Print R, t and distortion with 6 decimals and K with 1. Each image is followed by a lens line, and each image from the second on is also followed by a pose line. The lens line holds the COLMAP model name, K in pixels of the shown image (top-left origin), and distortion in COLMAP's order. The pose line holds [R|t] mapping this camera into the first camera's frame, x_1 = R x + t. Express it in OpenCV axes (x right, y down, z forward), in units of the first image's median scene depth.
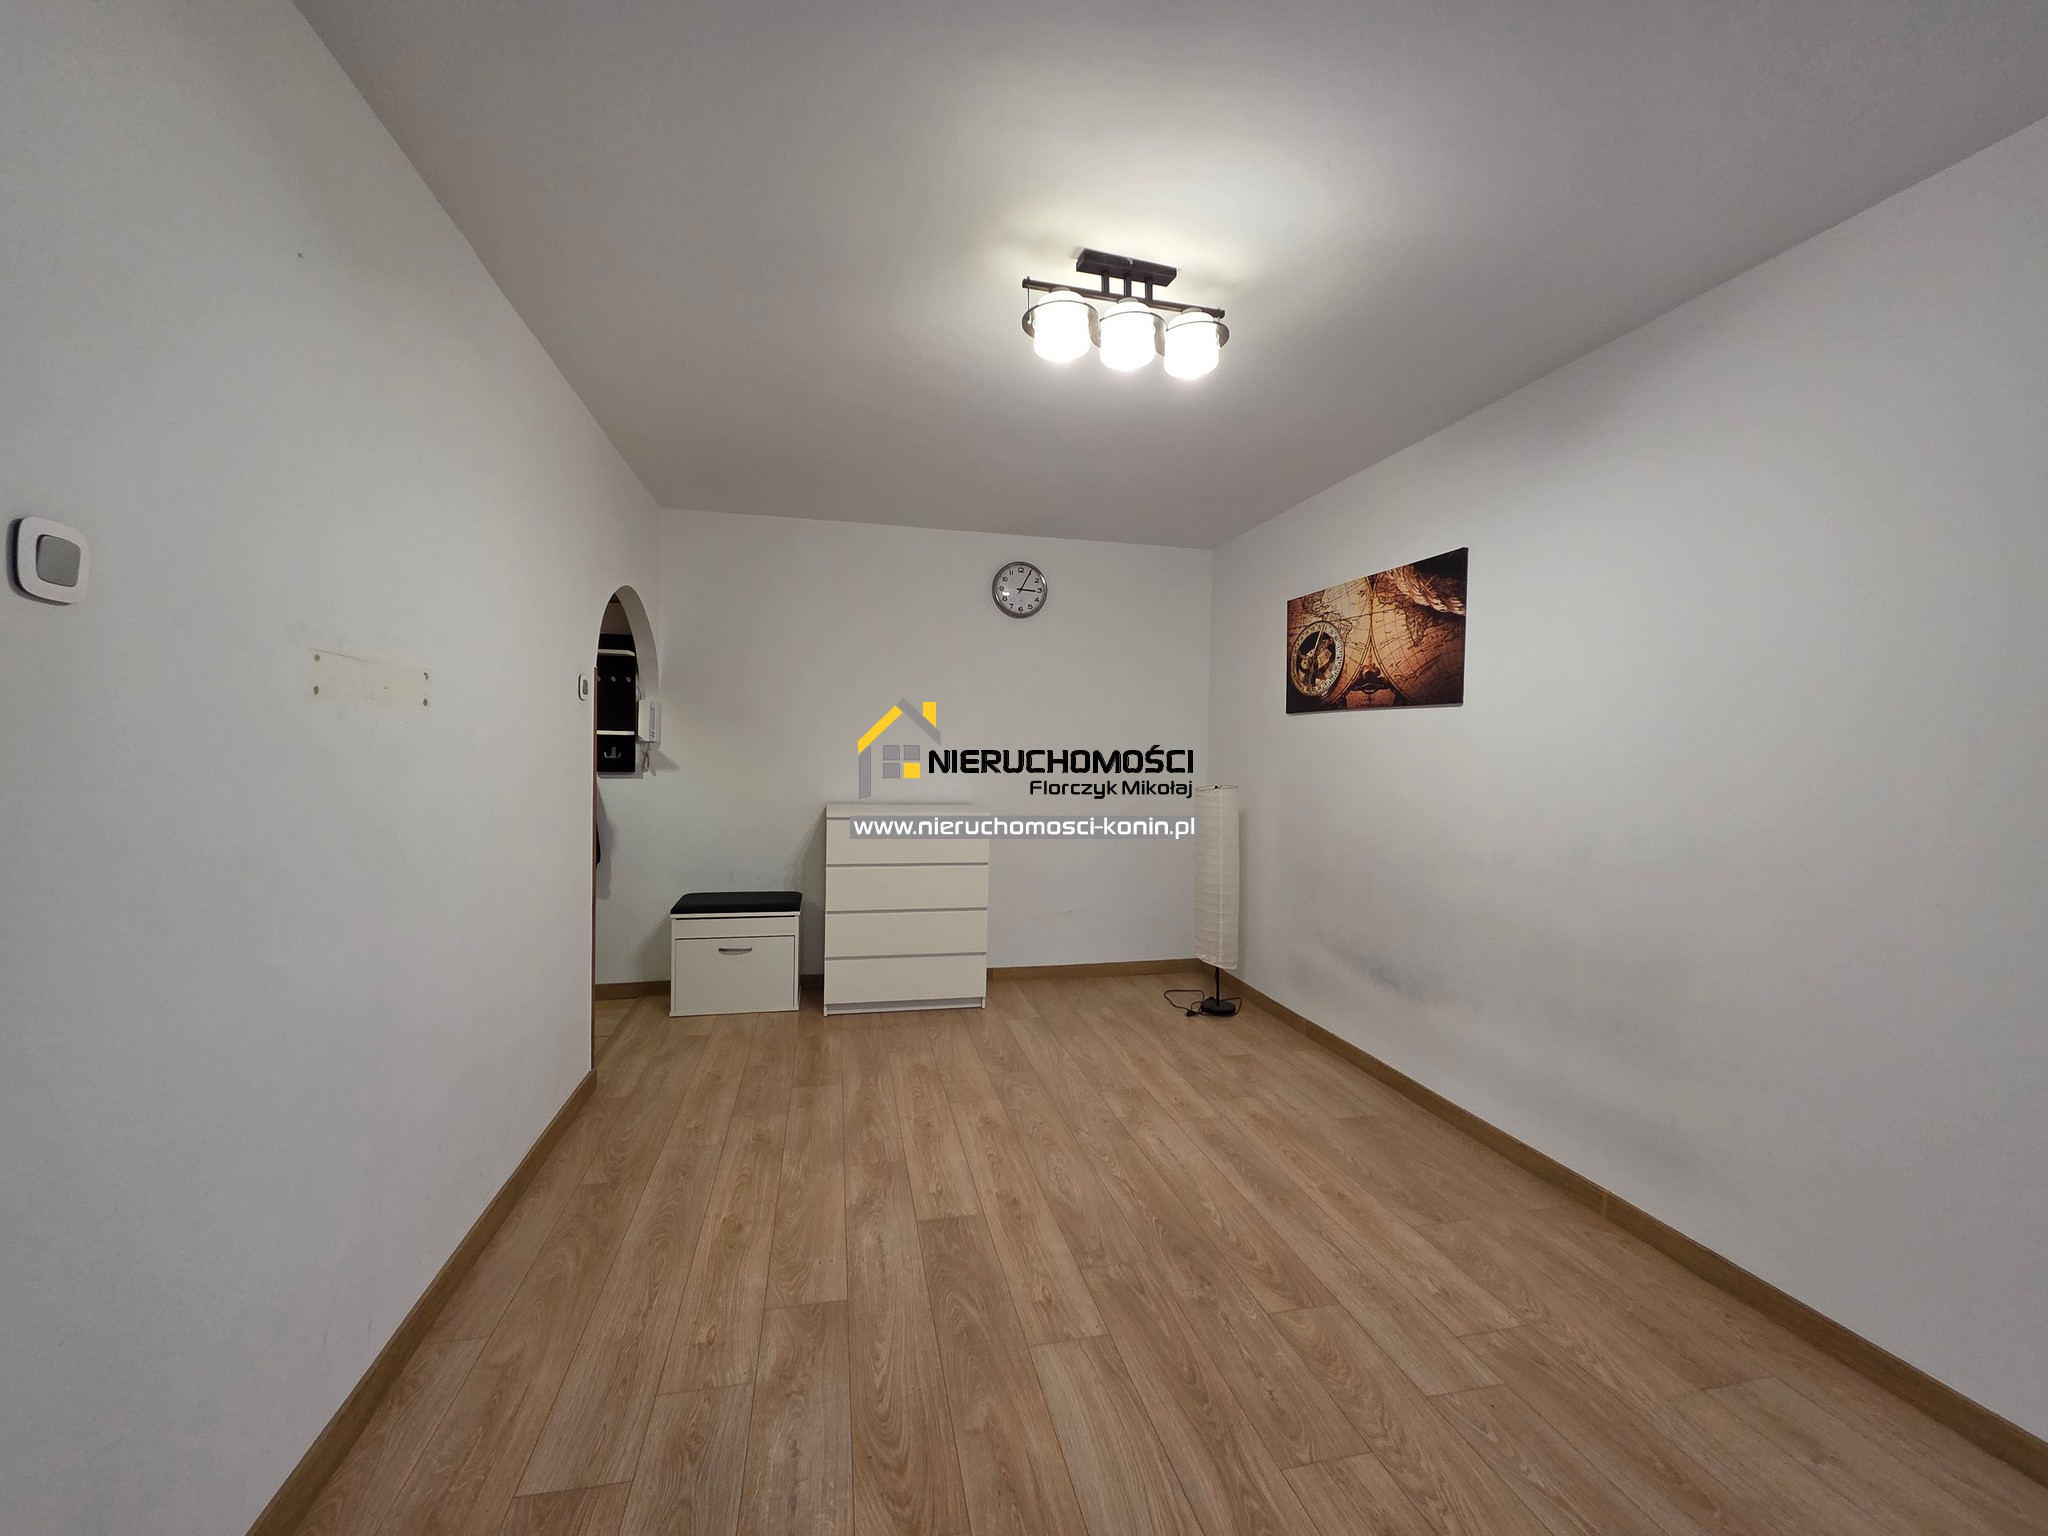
lens RADIAL K [[834.1, 0, 1024.0], [0, 834.1, 768.0], [0, 0, 1]] dist [0.001207, 0.000154]
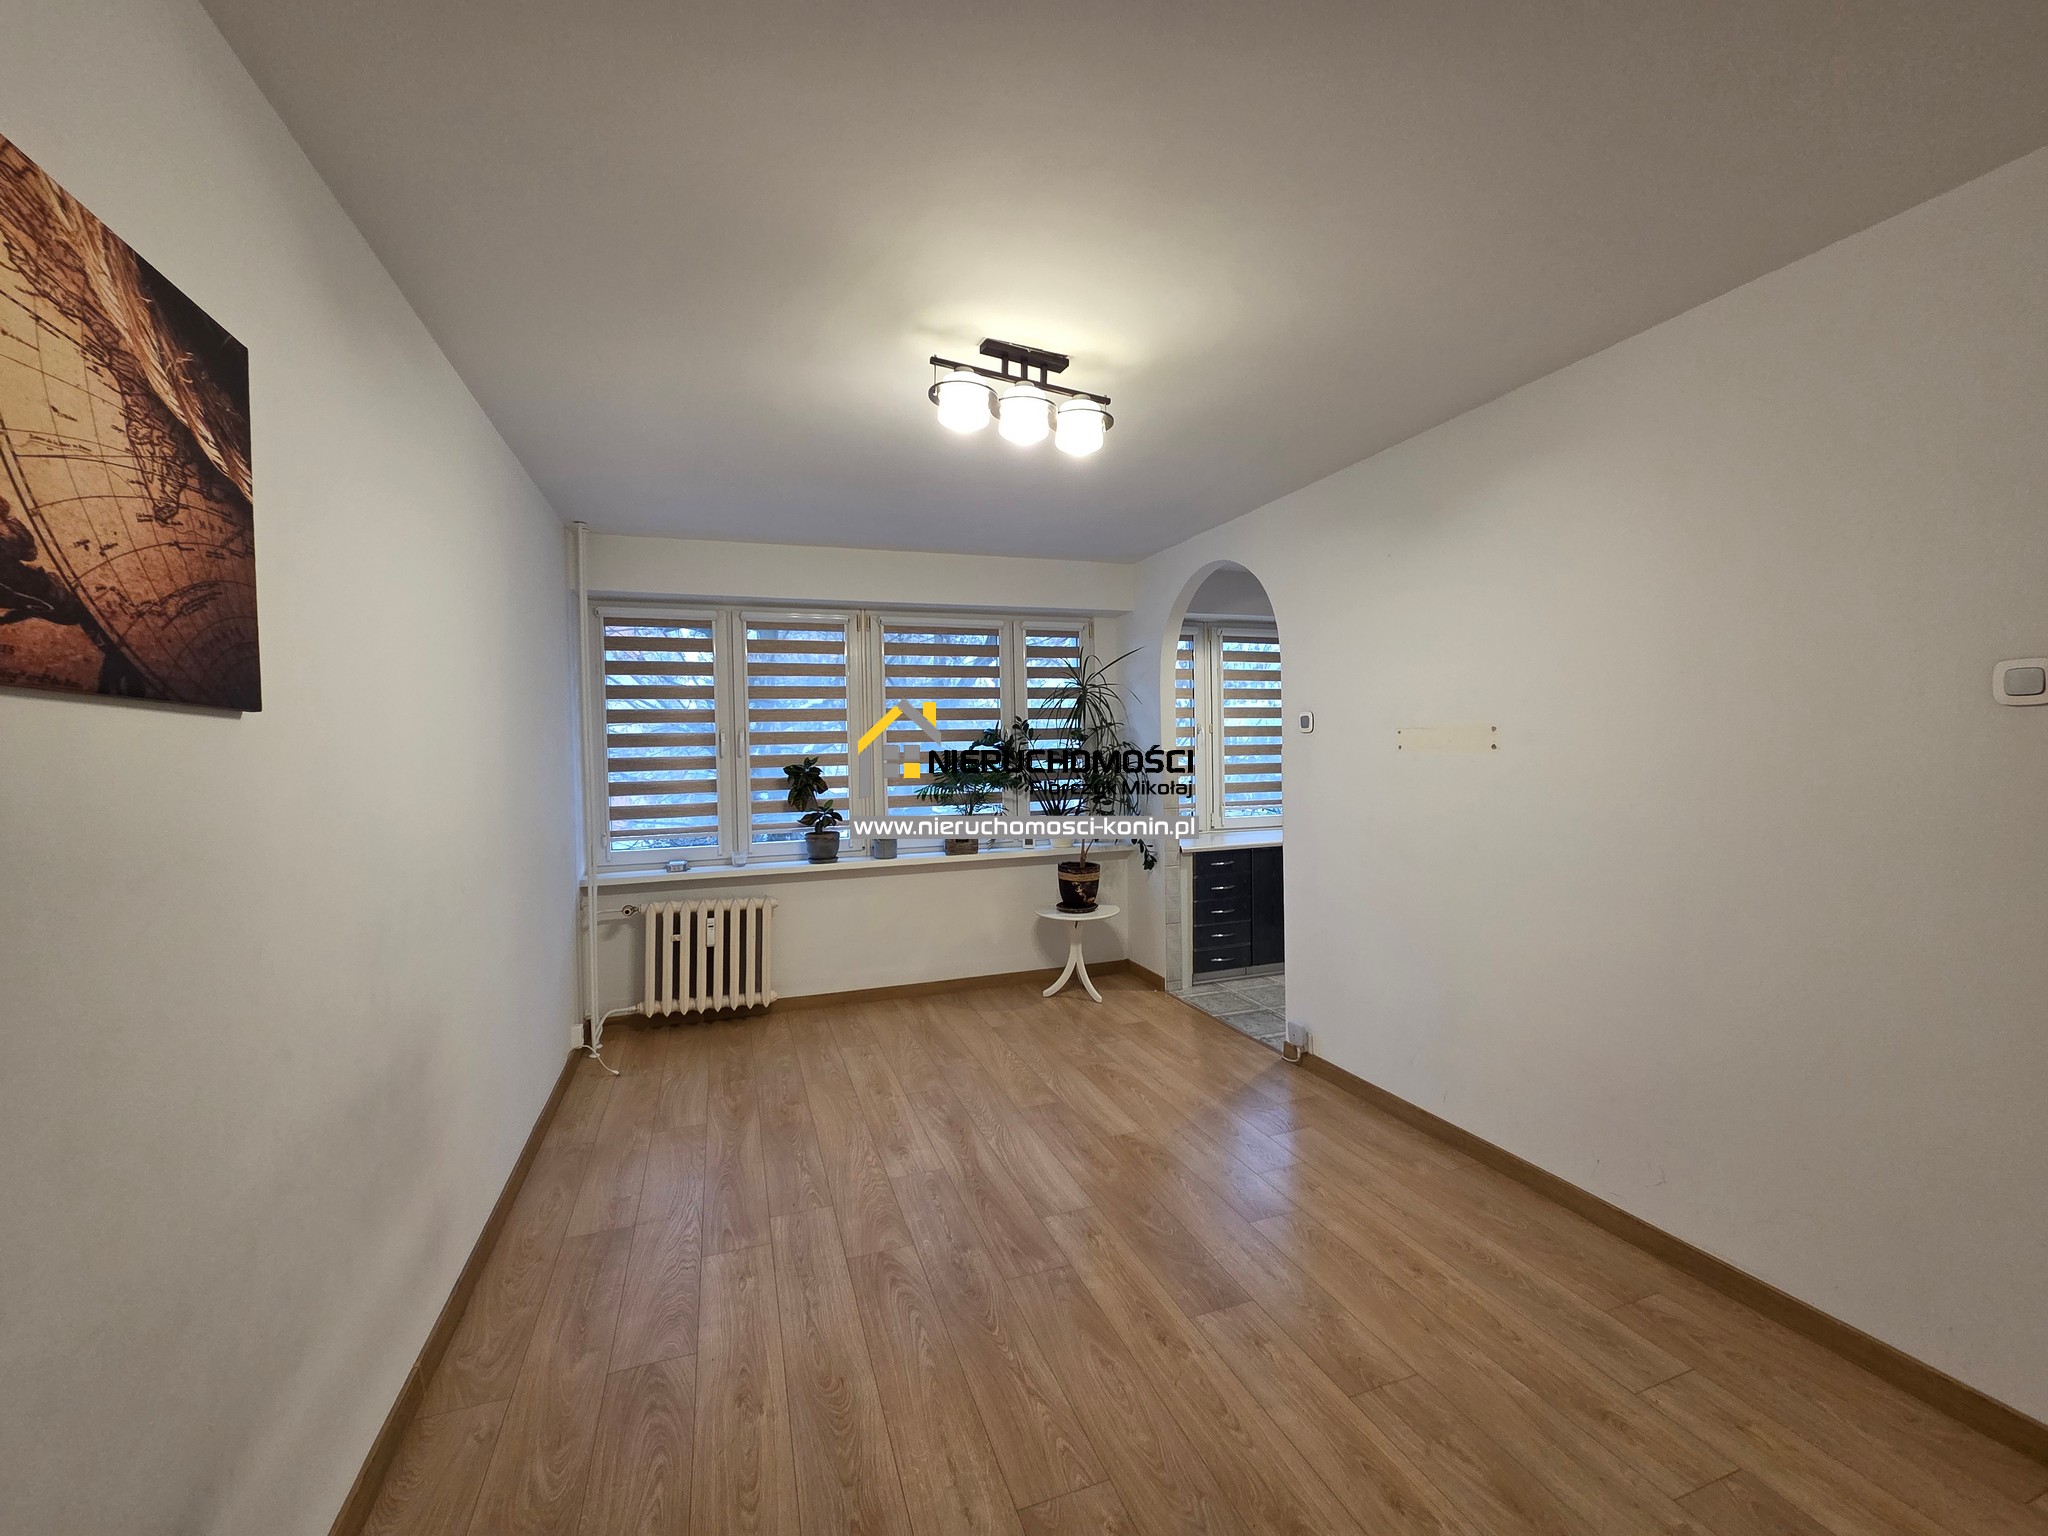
lens RADIAL K [[836.3, 0, 1021.7], [0, 836.3, 768.3], [0, 0, 1]] dist [0.001412, -0.000412]
pose [[-0.992925, 0.007540, -0.118502, 0.245456], [0.002422, 0.999060, 0.043275, -0.089865], [0.118717, 0.042681, -0.992010, 1.981487]]
